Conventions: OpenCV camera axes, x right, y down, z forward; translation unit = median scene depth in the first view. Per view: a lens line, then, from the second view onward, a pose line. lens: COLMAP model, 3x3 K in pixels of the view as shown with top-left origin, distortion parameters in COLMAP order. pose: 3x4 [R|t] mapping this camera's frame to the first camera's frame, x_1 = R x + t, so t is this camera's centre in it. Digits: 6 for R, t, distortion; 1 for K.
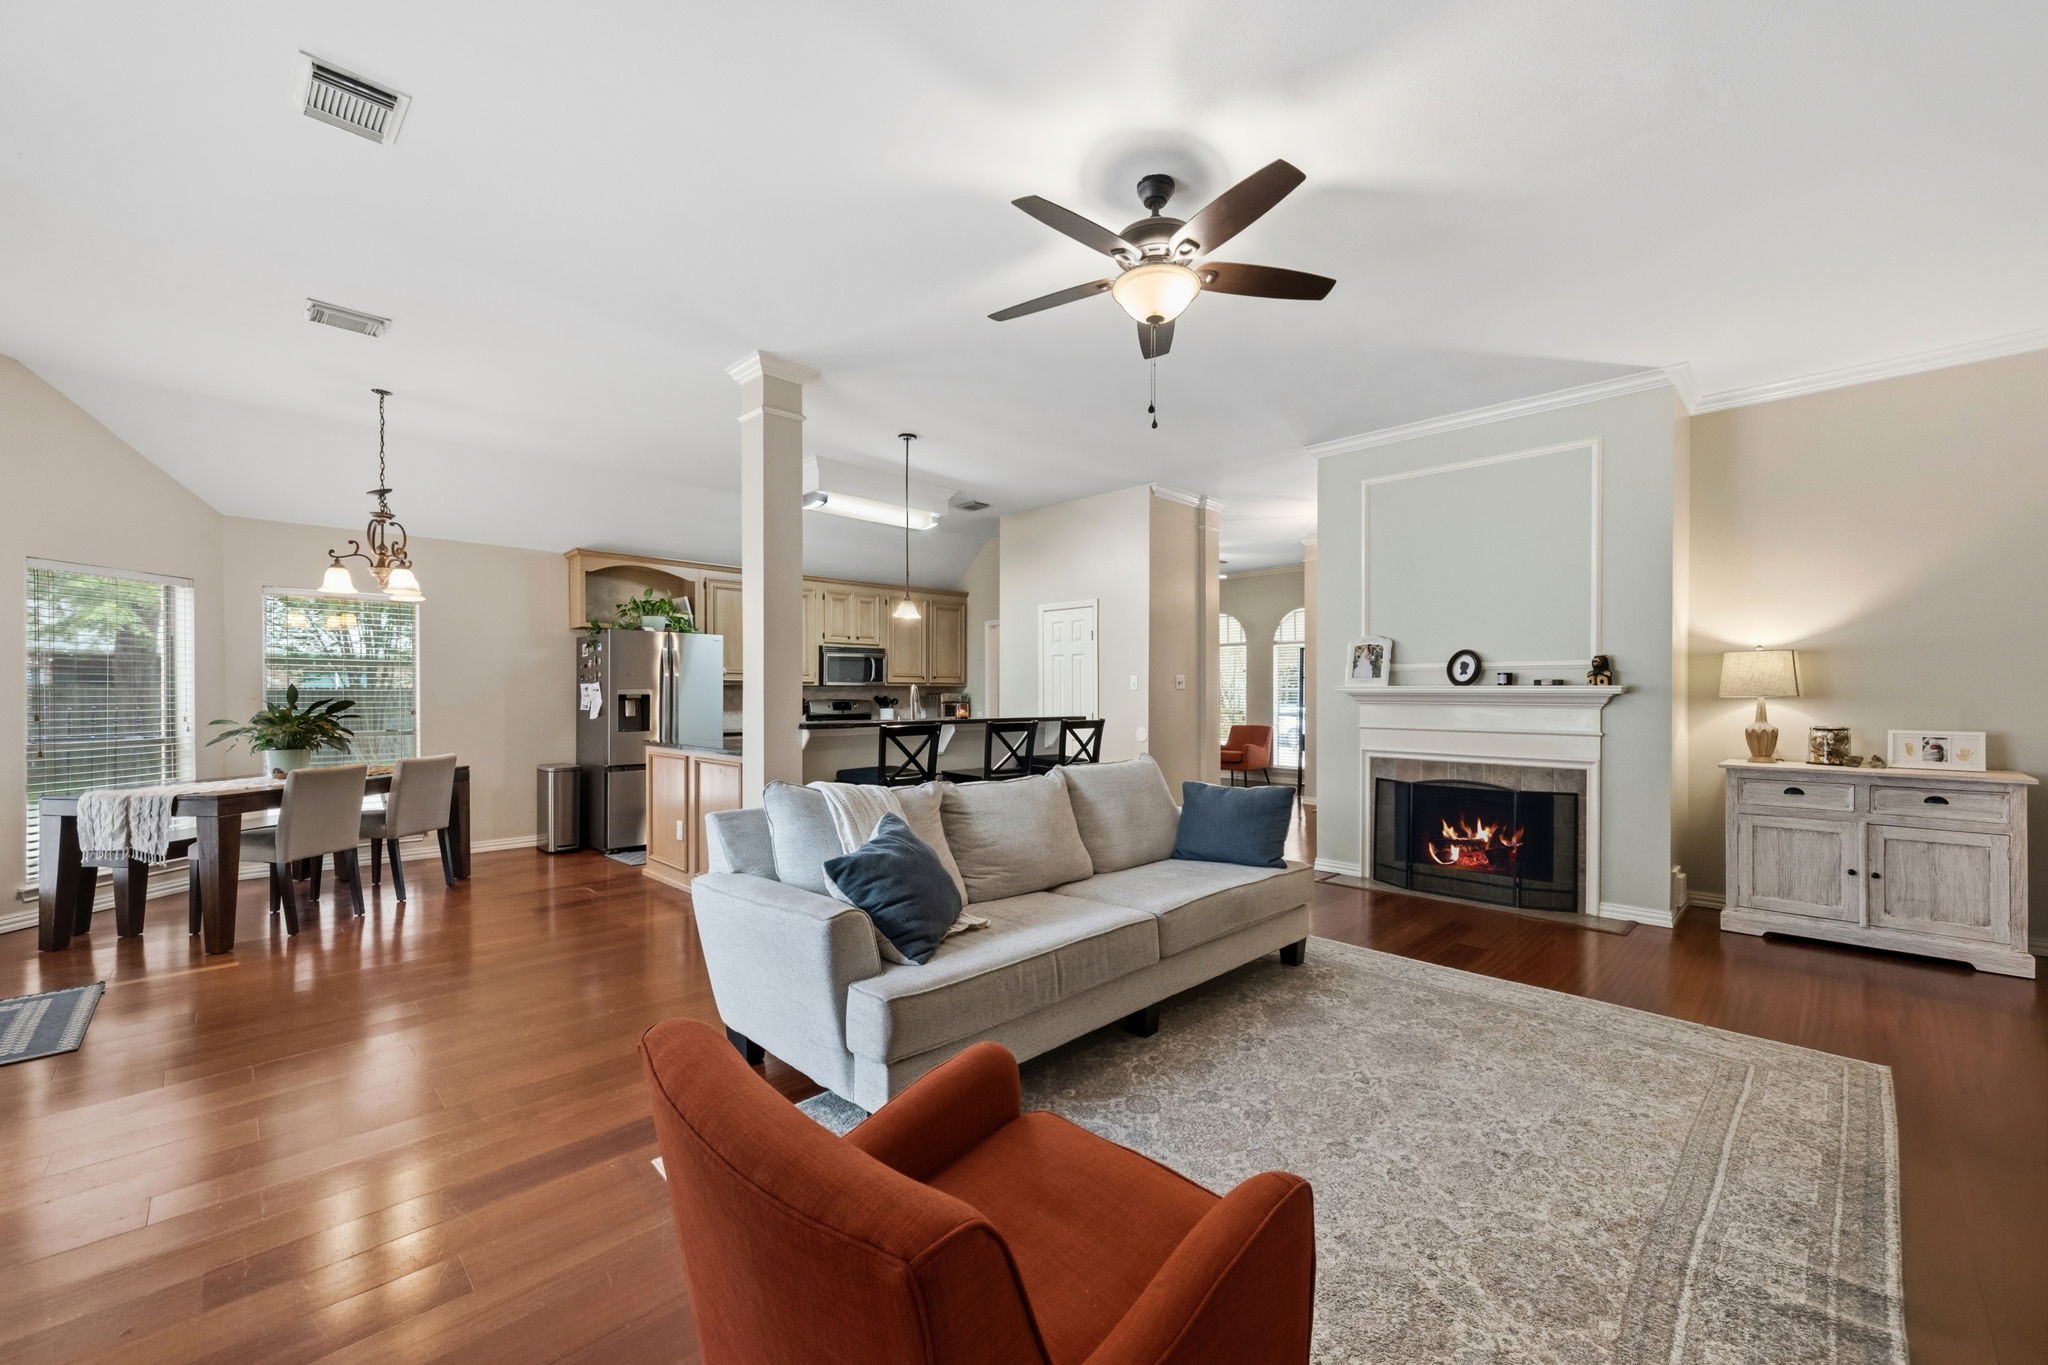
lens RADIAL K [[816.6, 0, 1029.9], [0, 816.6, 687.8], [0, 0, 1]] dist [0.007365, 0.000266]
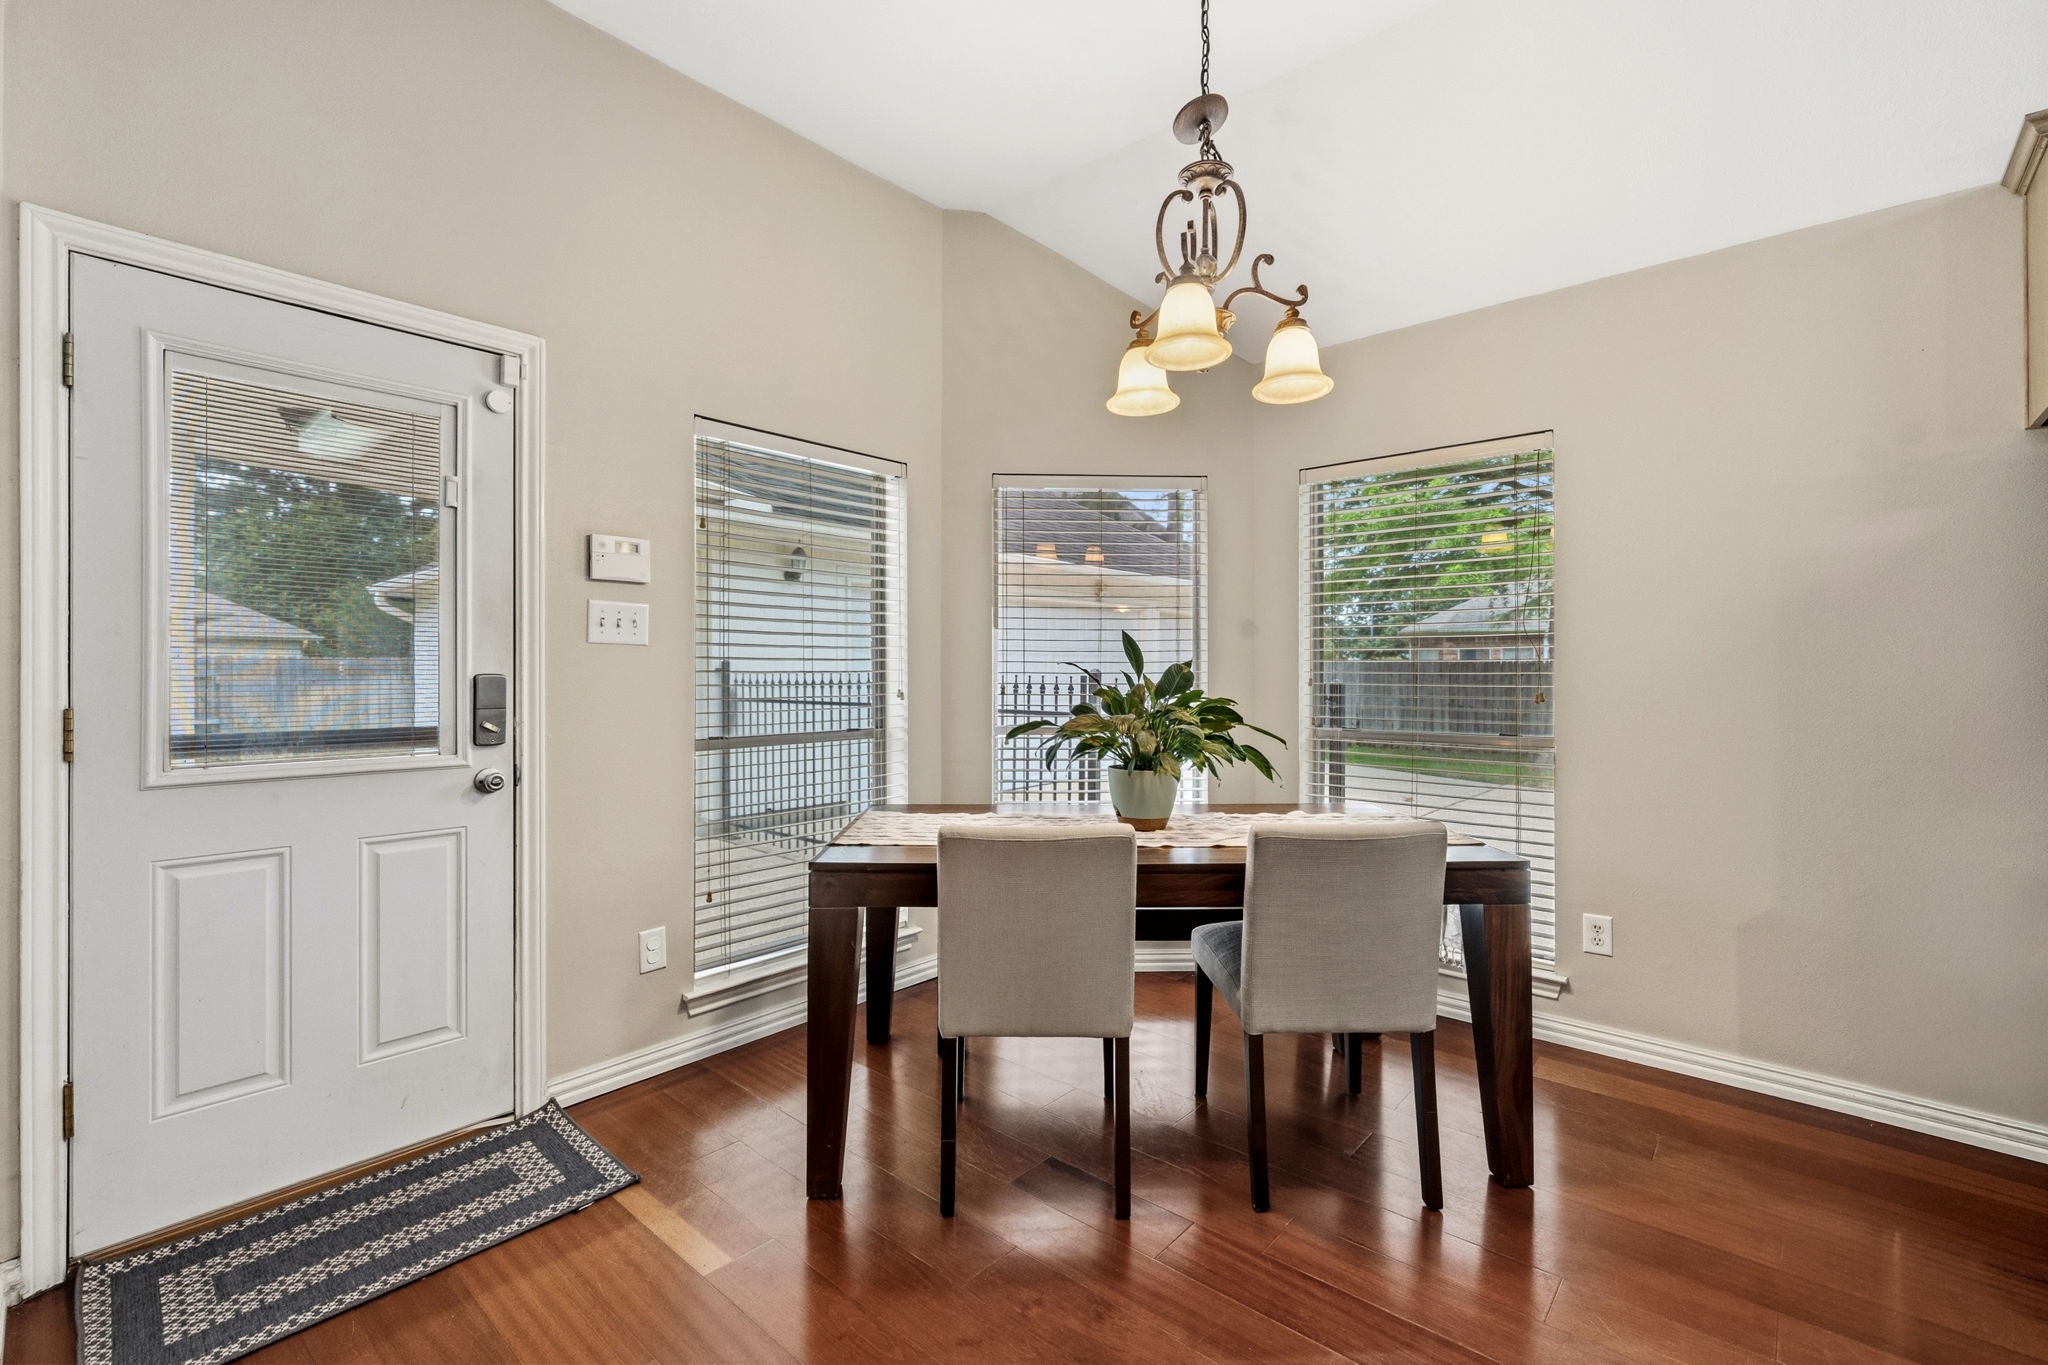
lens RADIAL K [[889.4, 0, 1026.1], [0, 889.4, 673.9], [0, 0, 1]] dist [-0.002126, -0.000345]
pose [[0.058882, 0.001568, -0.998264, -0.267206], [0.005221, 0.999985, 0.001879, 0.013600], [0.998251, -0.005323, 0.058873, 0.625416]]
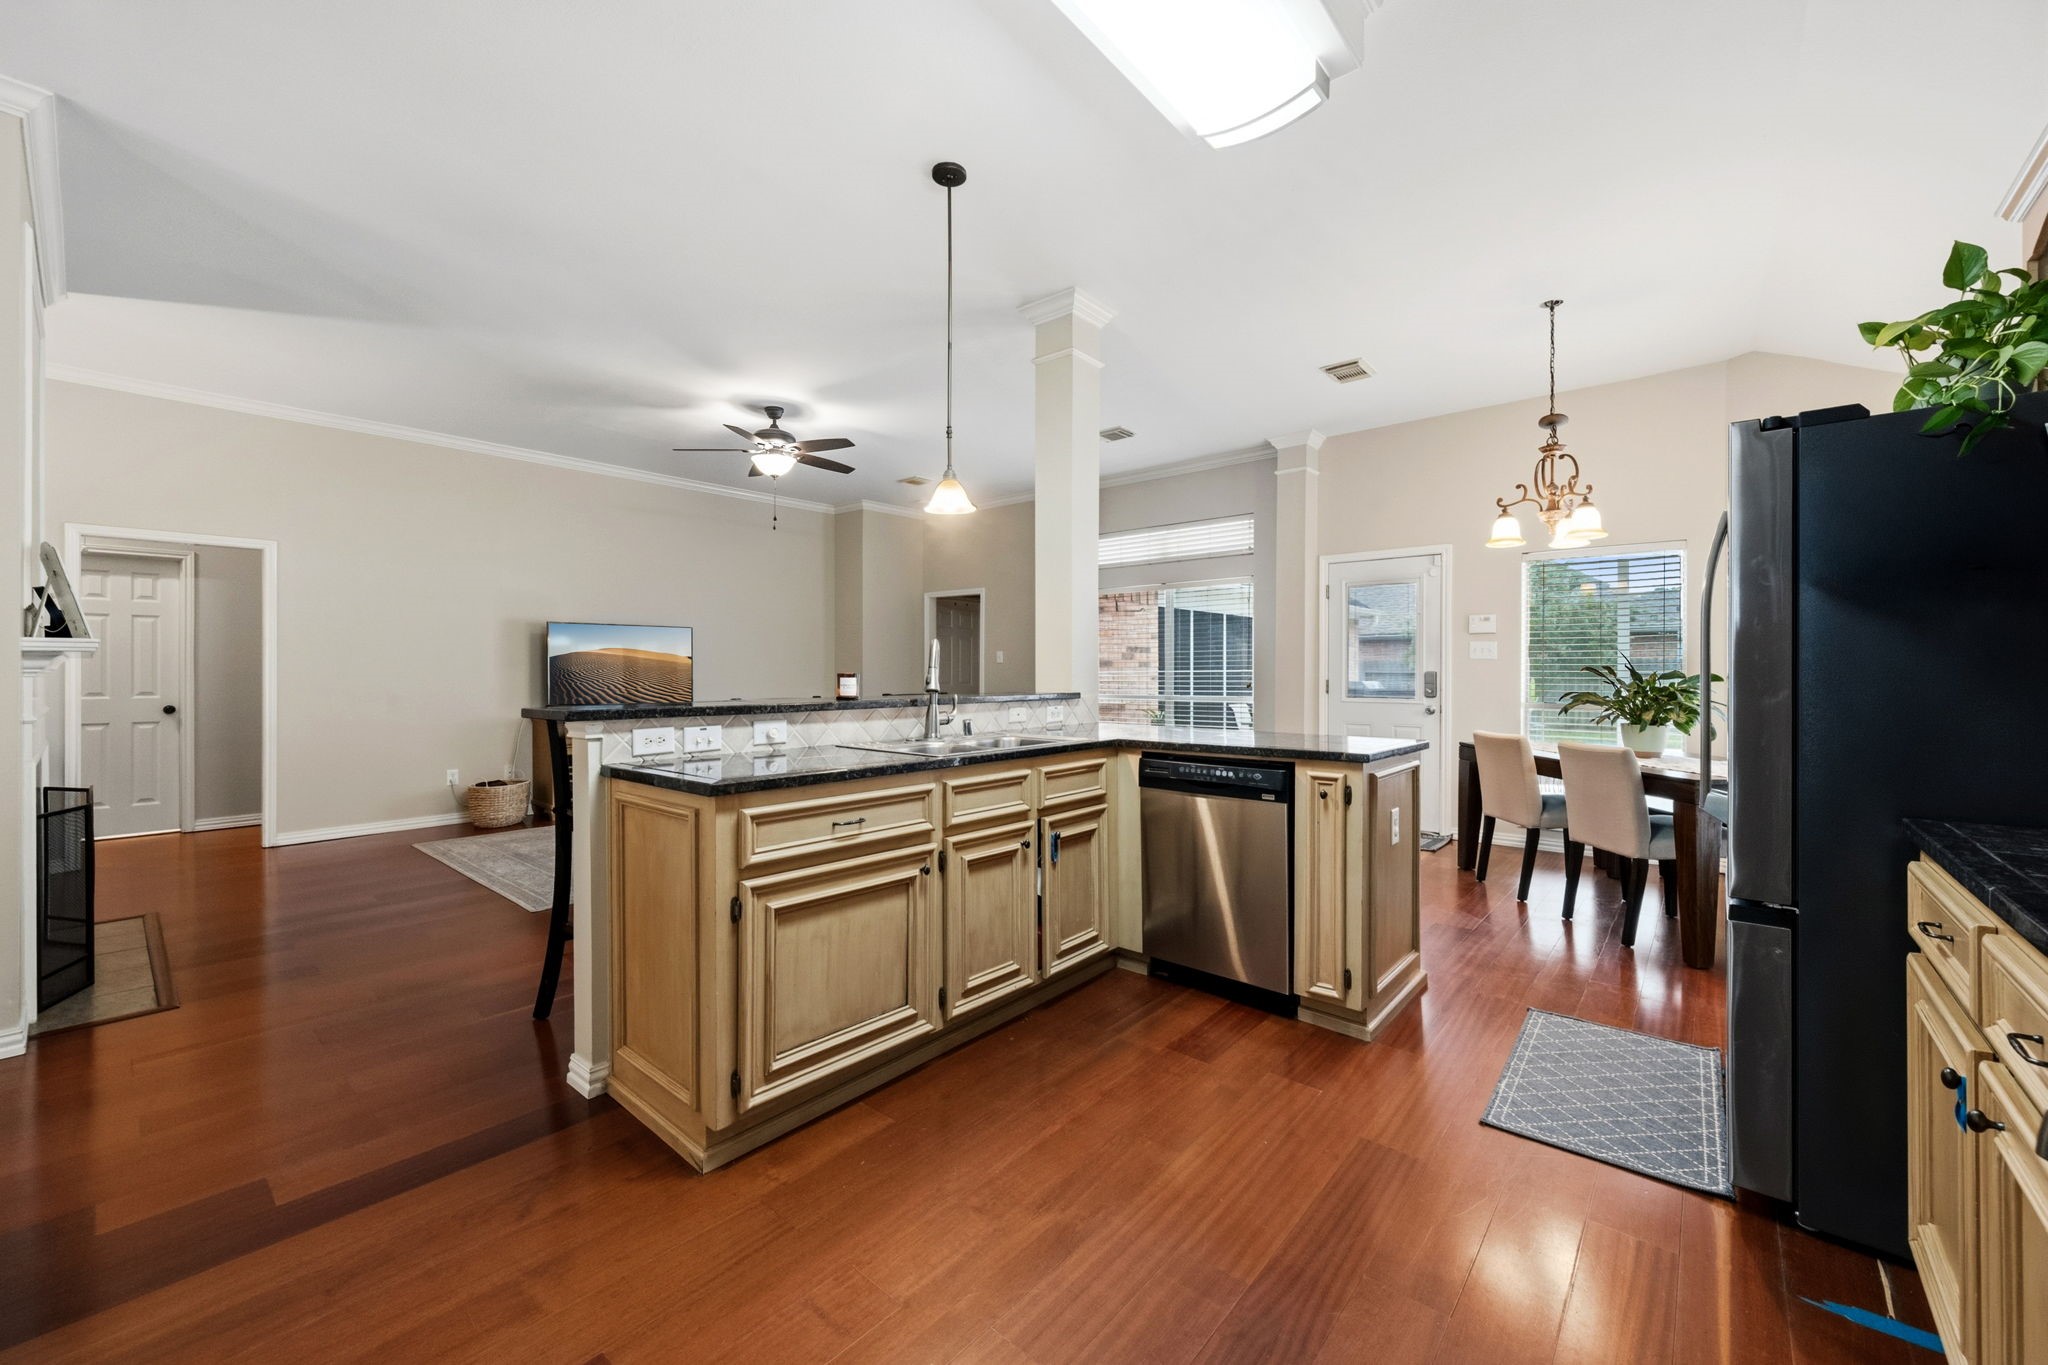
lens RADIAL K [[805.0, 0, 1030.5], [0, 805.0, 672.9], [0, 0, 1]] dist [0.000531, -0.000068]
pose [[-0.997234, -0.000594, -0.074318, -0.133318], [-0.000419, 0.999997, -0.002366, 0.016666], [0.074319, -0.002328, -0.997232, 1.251210]]
